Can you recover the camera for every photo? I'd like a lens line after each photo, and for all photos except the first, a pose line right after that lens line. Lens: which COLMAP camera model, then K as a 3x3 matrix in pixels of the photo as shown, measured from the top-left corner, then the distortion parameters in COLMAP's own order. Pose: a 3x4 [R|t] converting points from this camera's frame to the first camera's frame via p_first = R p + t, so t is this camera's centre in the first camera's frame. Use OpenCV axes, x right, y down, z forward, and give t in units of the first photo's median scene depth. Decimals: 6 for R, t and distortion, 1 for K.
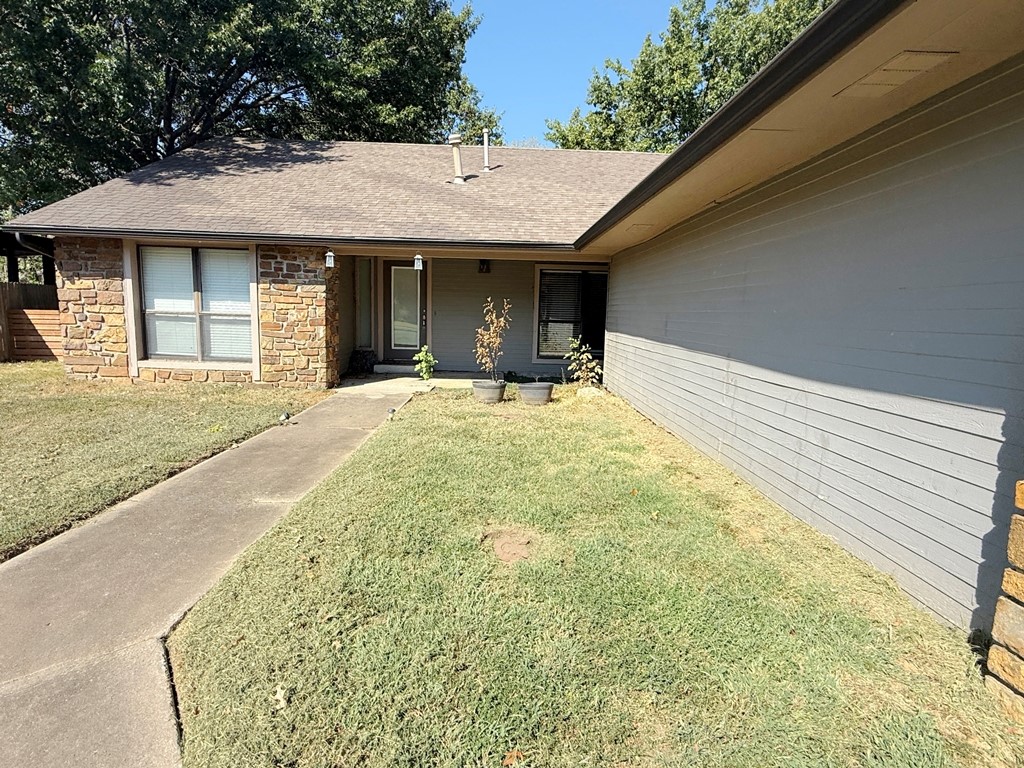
lens RADIAL K [[506.8, 0, 512.8], [0, 506.8, 382.9], [0, 0, 1]] dist [0.000930, 0.000068]
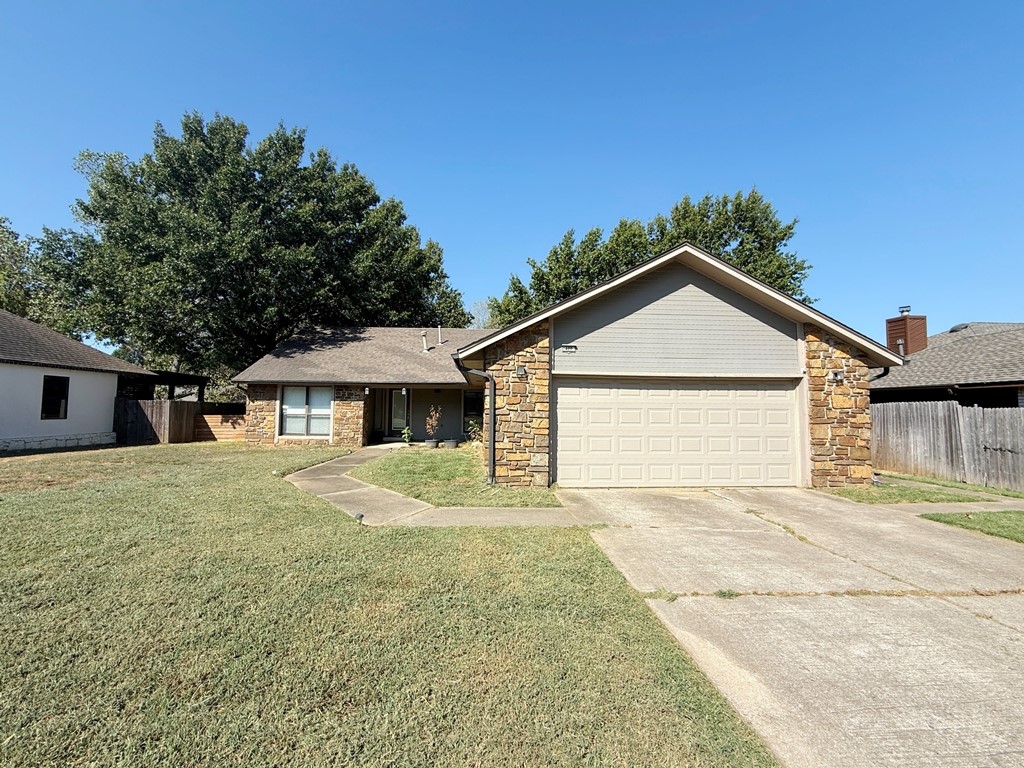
lens RADIAL K [[414.2, 0, 510.2], [0, 414.2, 383.7], [0, 0, 1]] dist [-0.001440, 0.000263]
pose [[0.998927, -0.019807, 0.041860, 0.218371], [0.027784, 0.979490, -0.199567, 0.122565], [-0.037049, 0.200516, 0.978990, -0.878899]]
